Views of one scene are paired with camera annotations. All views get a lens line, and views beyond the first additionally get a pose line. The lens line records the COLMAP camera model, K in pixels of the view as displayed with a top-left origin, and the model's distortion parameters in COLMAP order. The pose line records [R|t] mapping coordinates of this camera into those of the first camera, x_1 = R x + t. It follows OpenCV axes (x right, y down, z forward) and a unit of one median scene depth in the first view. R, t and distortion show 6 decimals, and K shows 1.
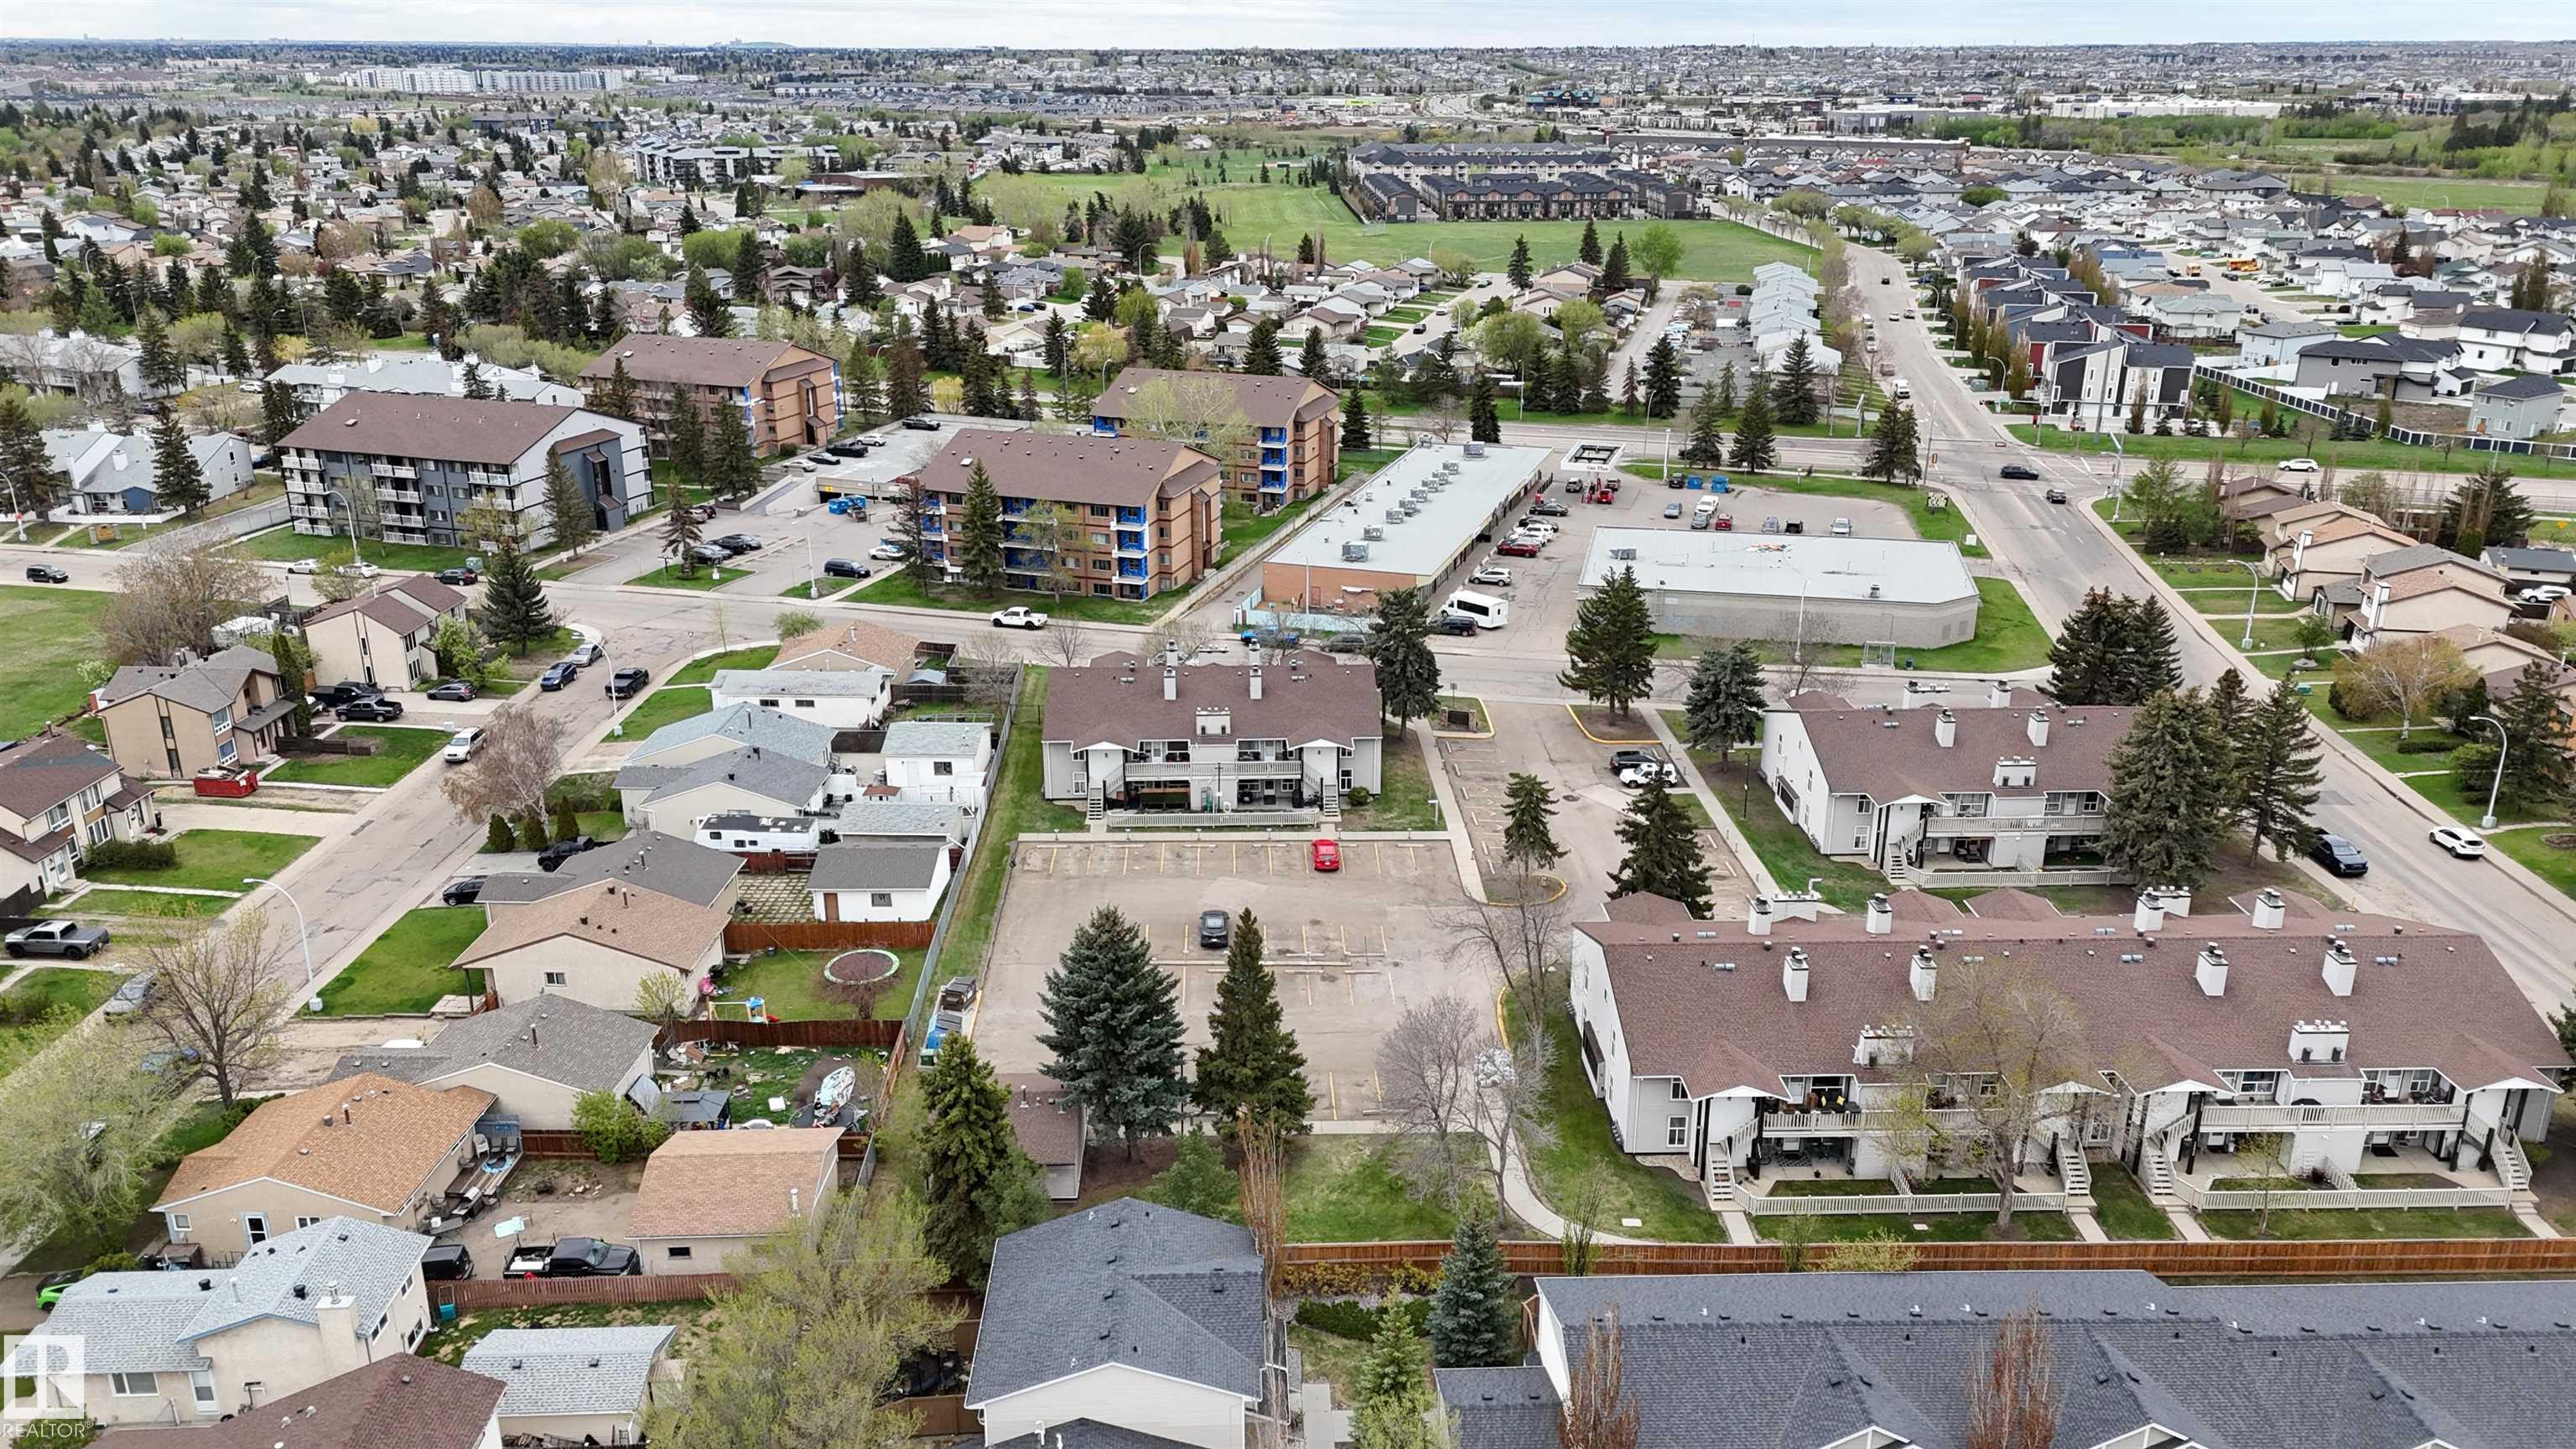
lens RADIAL K [[1872.9, 0, 1295.1], [0, 1872.9, 721.7], [0, 0, 1]] dist [0.070306, -0.060847]
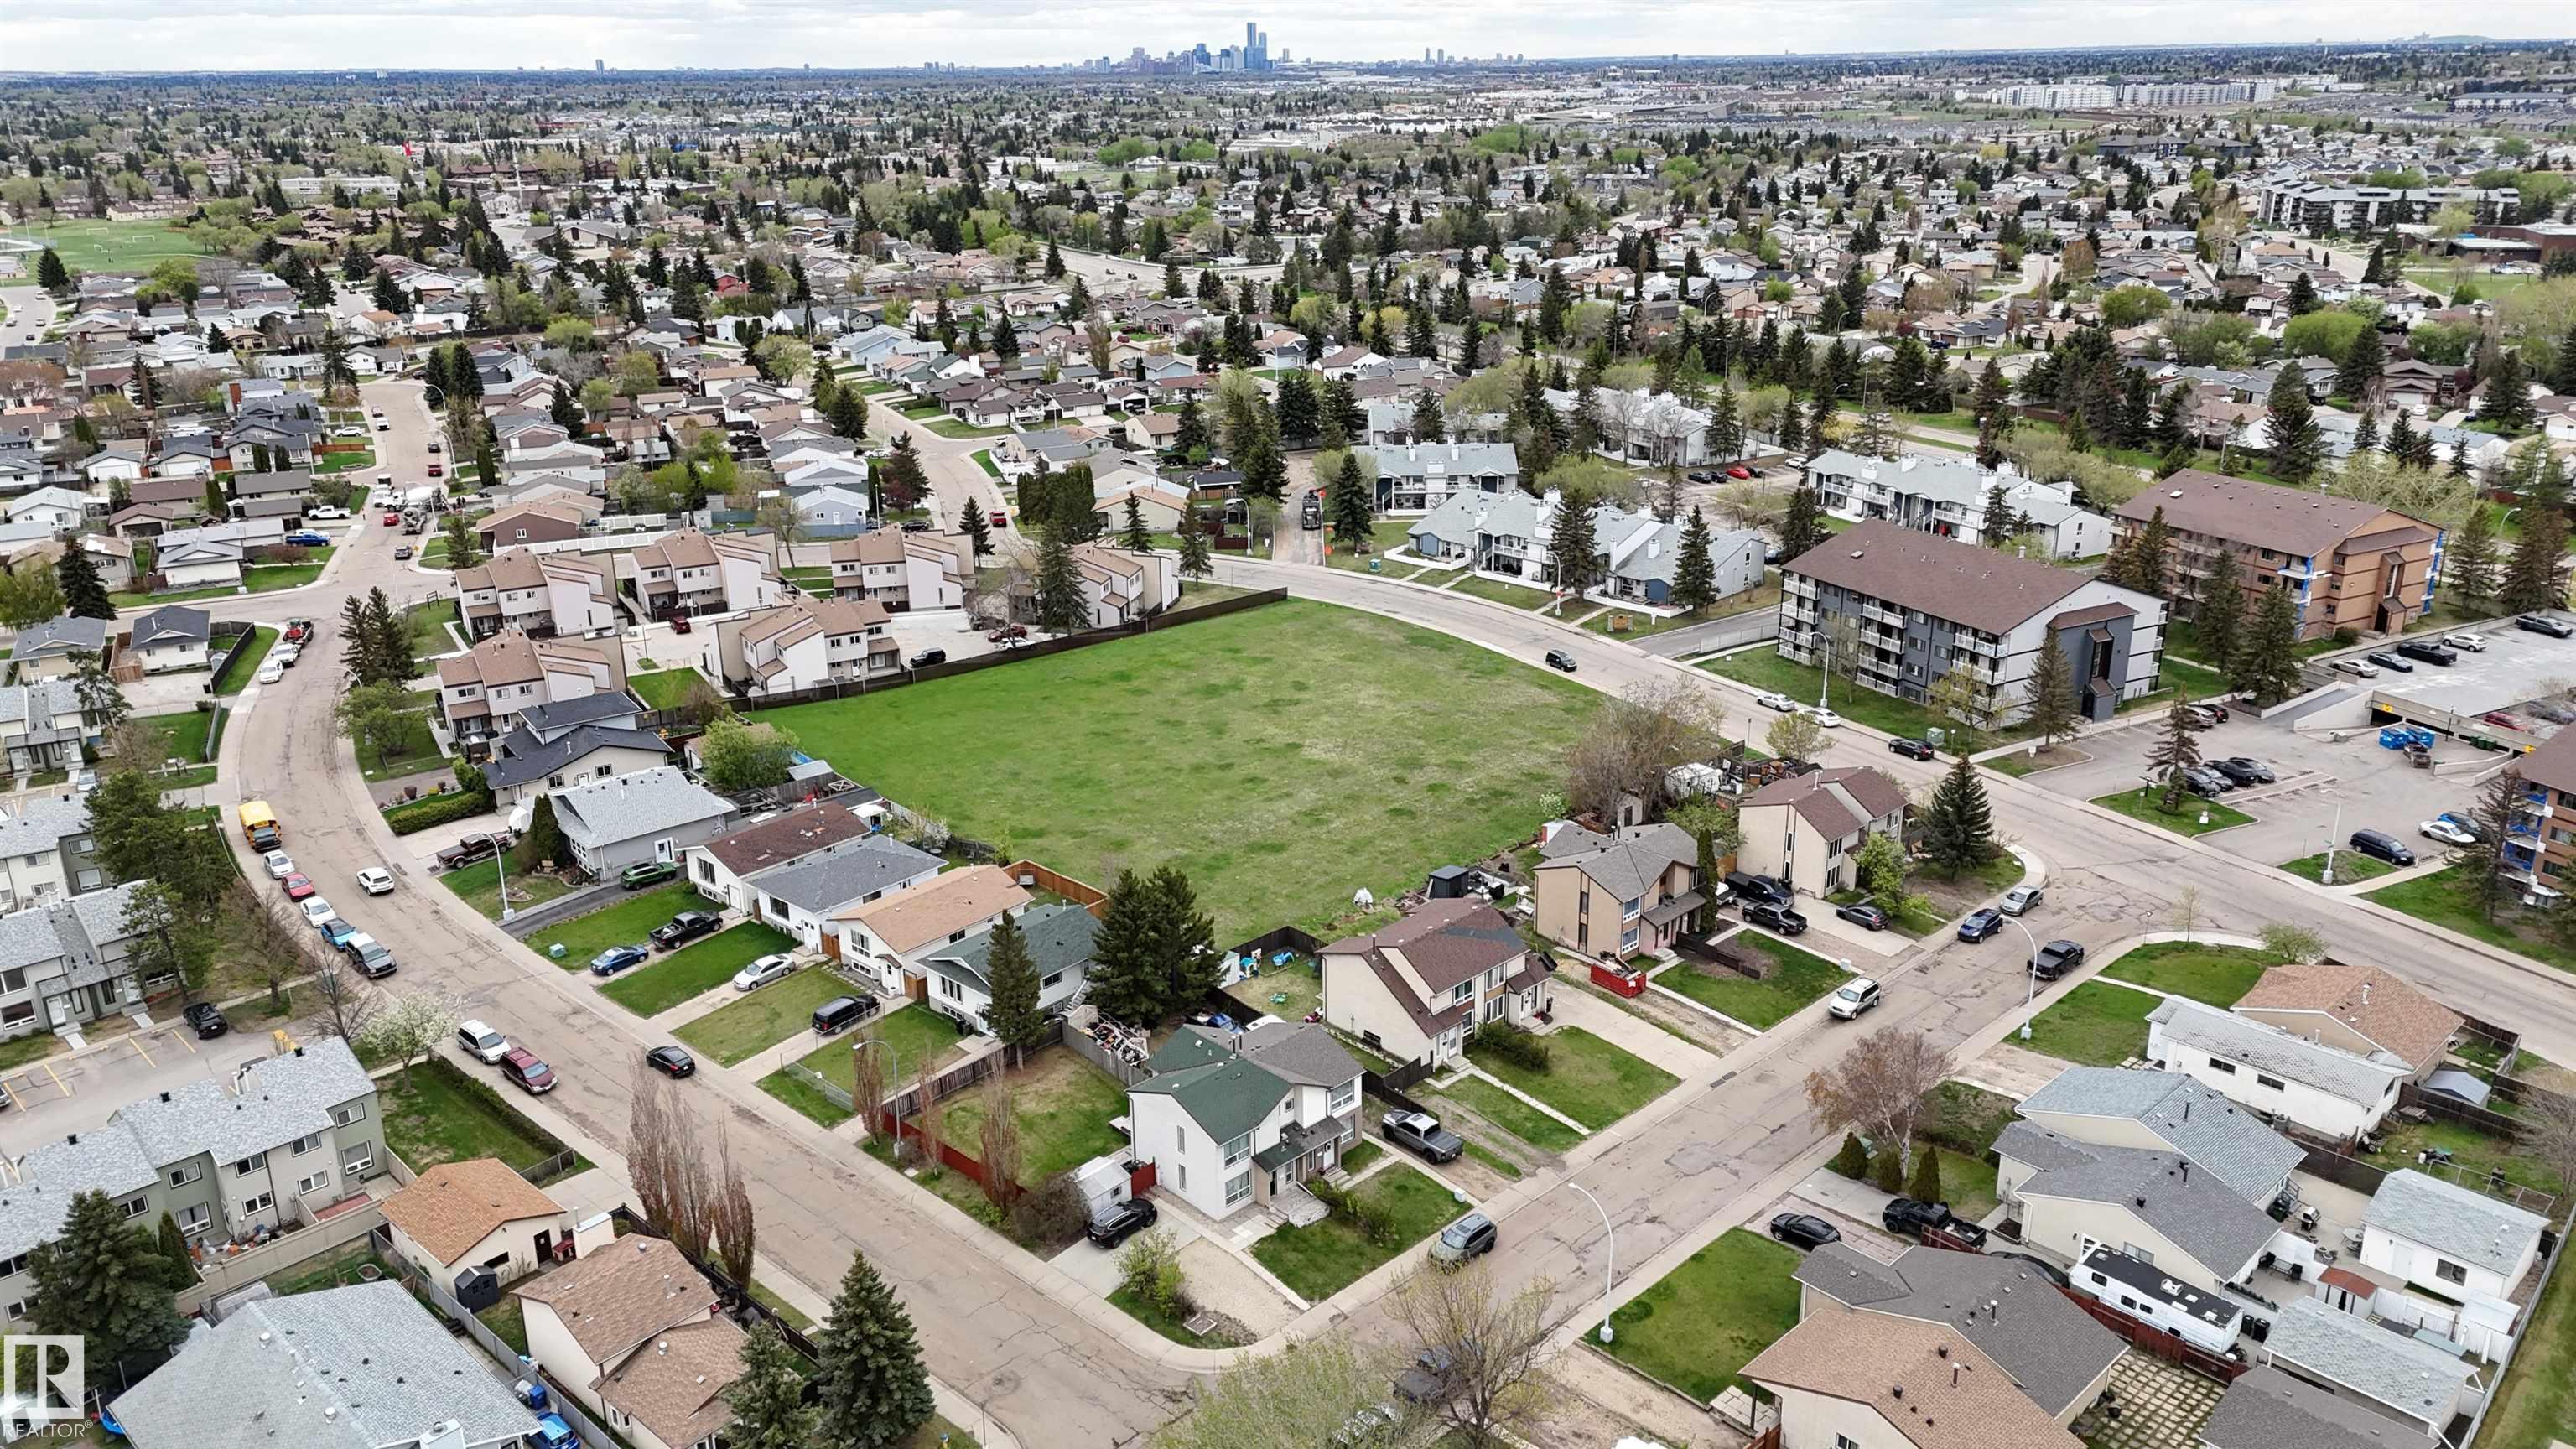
lens RADIAL K [[1872.9, 0, 1295.1], [0, 1872.9, 721.7], [0, 0, 1]] dist [0.070306, -0.060847]
pose [[0.712380, 0.222297, -0.665657, -0.036733], [-0.222971, 0.971054, 0.085663, -0.078629], [0.665432, 0.087397, 0.741325, 0.089900]]
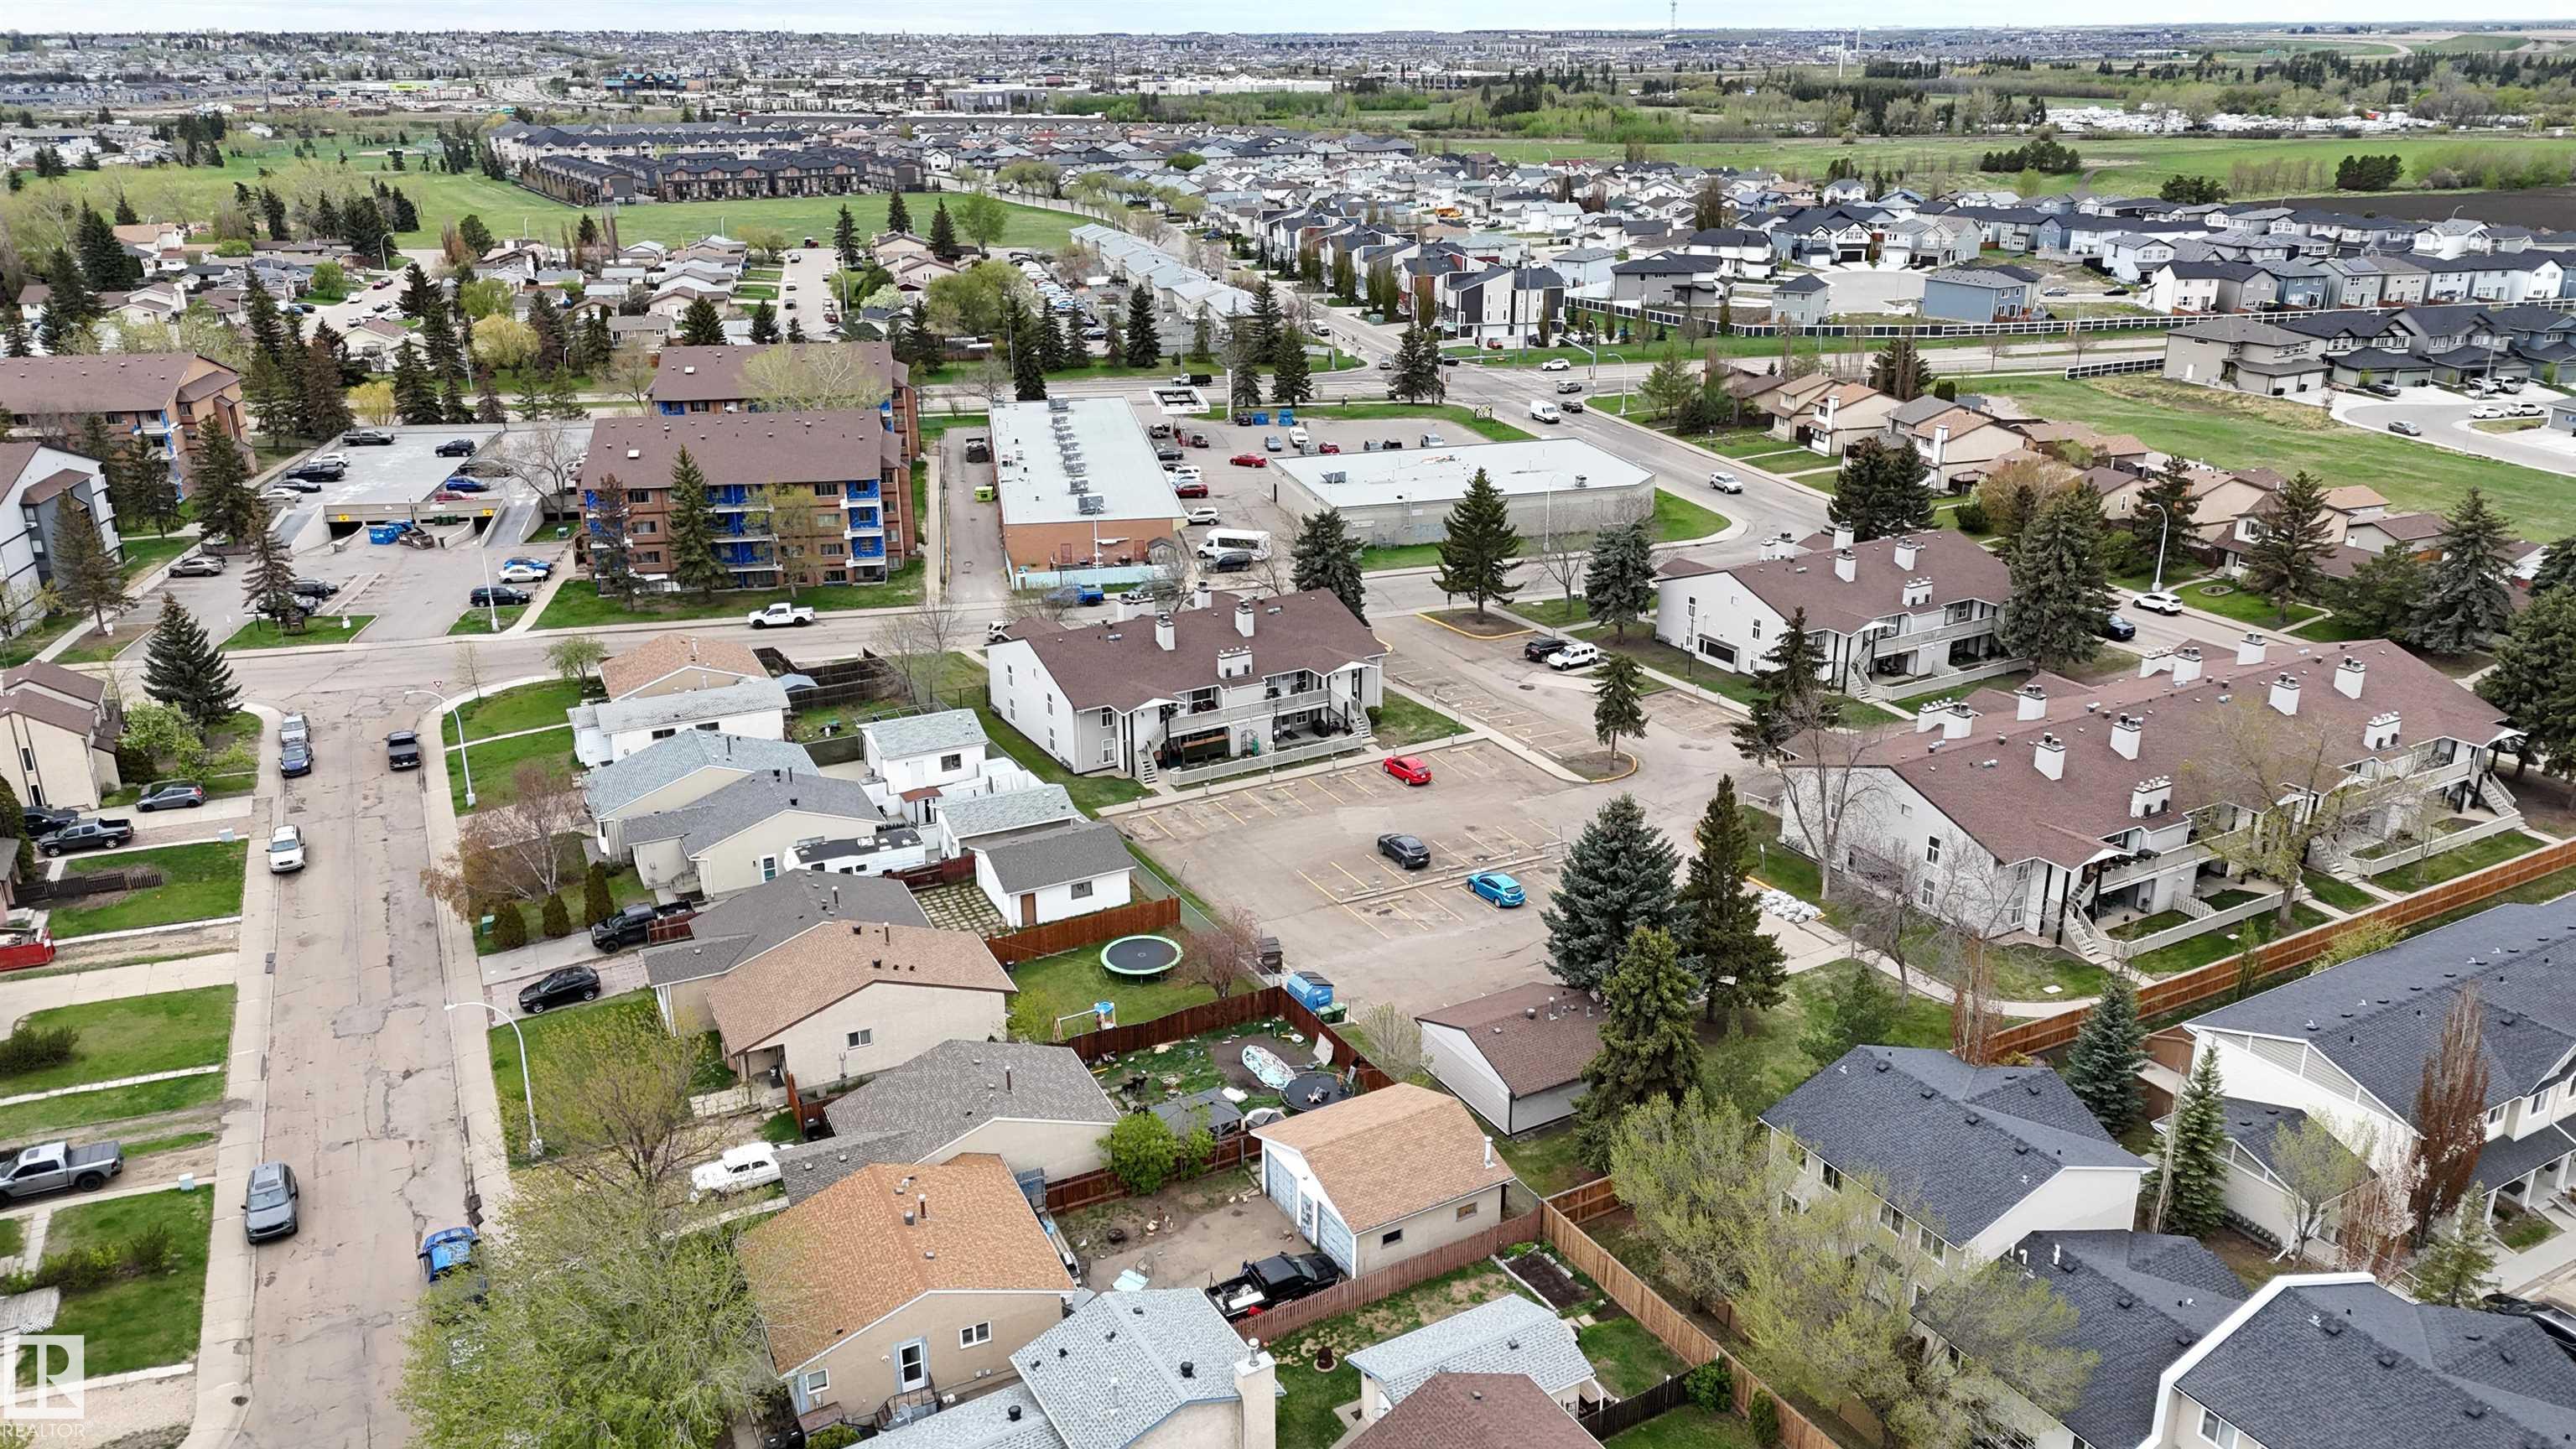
lens RADIAL K [[1872.9, 0, 1295.1], [0, 1872.9, 721.7], [0, 0, 1]] dist [0.070306, -0.060847]
pose [[0.884816, -0.164500, 0.435936, -0.240197], [0.162203, 0.985830, 0.042779, -0.003298], [-0.436796, 0.032858, 0.898960, 0.067905]]
